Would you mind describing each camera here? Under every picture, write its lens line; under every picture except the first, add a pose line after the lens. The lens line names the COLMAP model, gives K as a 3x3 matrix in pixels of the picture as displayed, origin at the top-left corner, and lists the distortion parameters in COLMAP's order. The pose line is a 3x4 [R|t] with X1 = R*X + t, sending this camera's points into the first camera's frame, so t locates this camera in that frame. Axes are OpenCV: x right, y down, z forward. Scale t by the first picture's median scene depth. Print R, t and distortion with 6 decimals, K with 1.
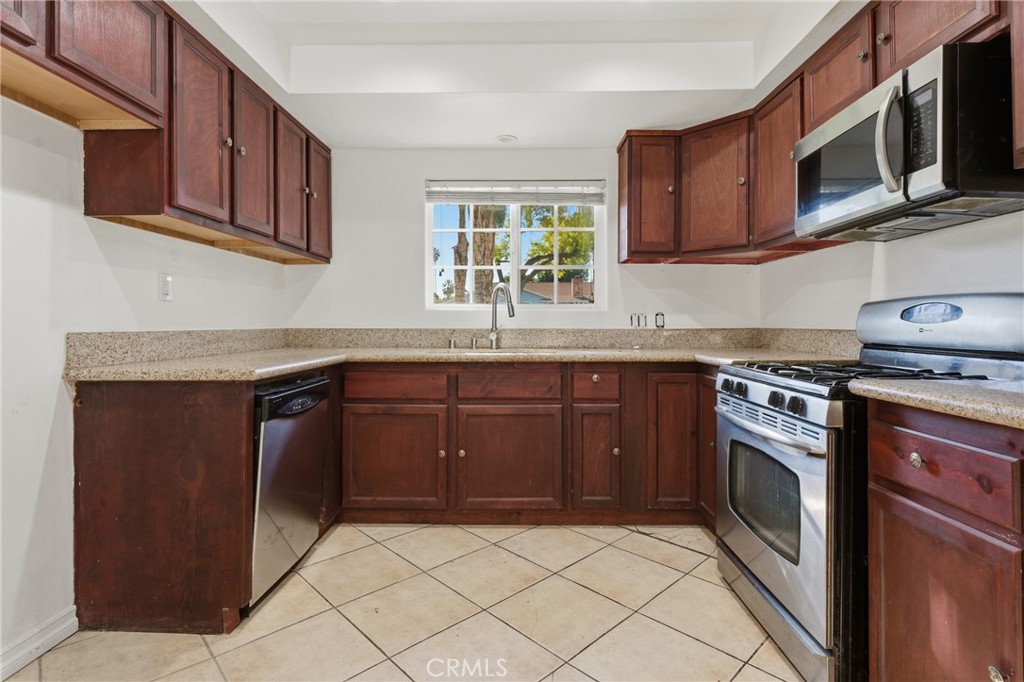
lens RADIAL K [[491.5, 0, 518.3], [0, 491.5, 316.9], [0, 0, 1]] dist [-0.001926, 0.001547]
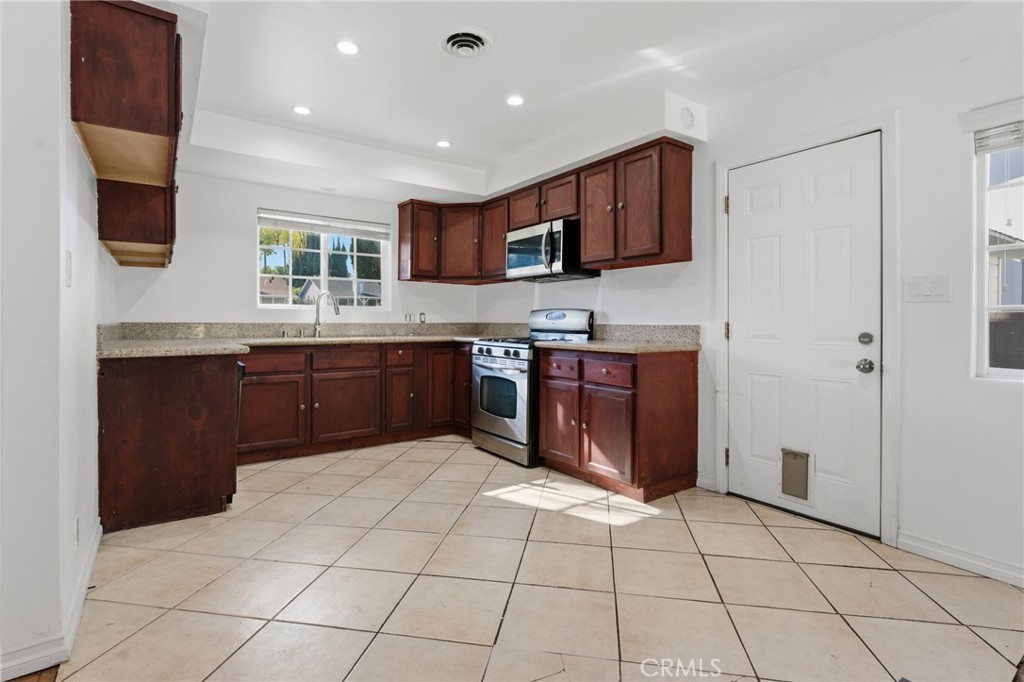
lens RADIAL K [[491.5, 0, 508.7], [0, 491.5, 318.6], [0, 0, 1]] dist [-0.001926, 0.001547]
pose [[0.809364, 0.006264, 0.587273, -0.584324], [-0.013286, 0.999883, 0.007644, -0.008542], [-0.587156, -0.013989, 0.809353, -0.621797]]
